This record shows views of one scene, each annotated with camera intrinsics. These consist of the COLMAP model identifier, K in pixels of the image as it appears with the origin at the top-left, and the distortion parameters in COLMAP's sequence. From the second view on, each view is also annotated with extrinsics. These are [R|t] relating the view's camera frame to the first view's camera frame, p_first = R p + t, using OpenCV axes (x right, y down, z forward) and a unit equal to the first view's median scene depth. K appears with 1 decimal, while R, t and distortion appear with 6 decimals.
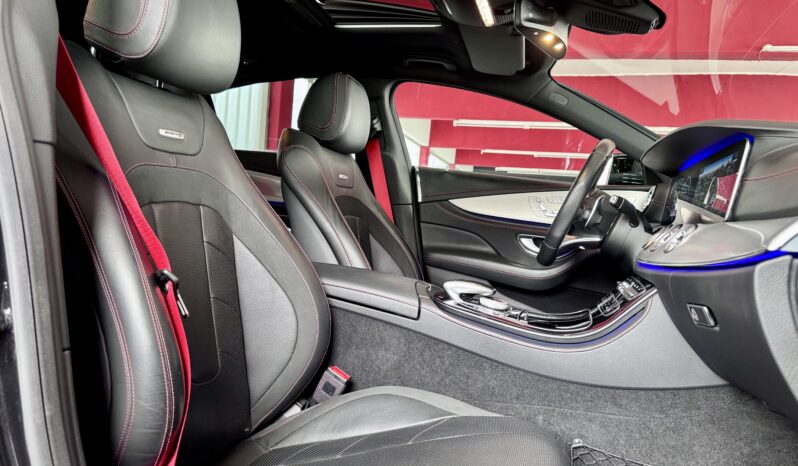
lens RADIAL K [[552.8, 0, 399.0], [0, 552.8, 233.0], [0, 0, 1]] dist [0.047375, -0.112415]
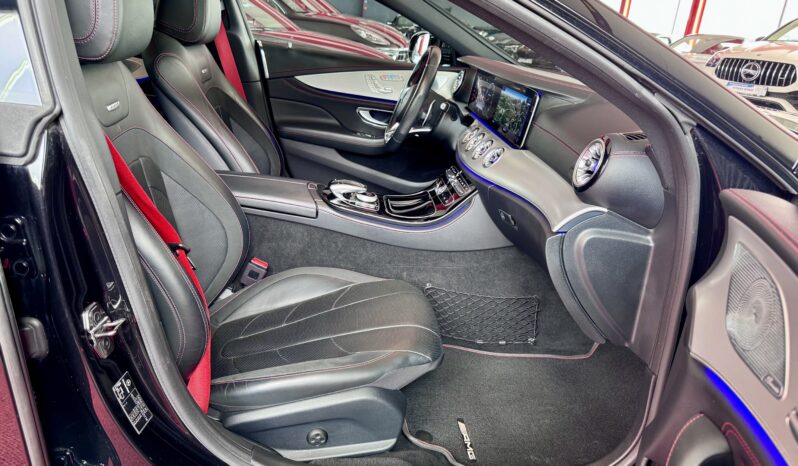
lens RADIAL K [[578.4, 0, 399.0], [0, 578.4, 233.0], [0, 0, 1]] dist [0.000412, -0.000888]
pose [[0.924218, -0.140122, 0.355228, -0.279389], [-0.003536, 0.927064, 0.374886, -0.331393], [-0.381849, -0.347733, 0.856314, -0.287731]]
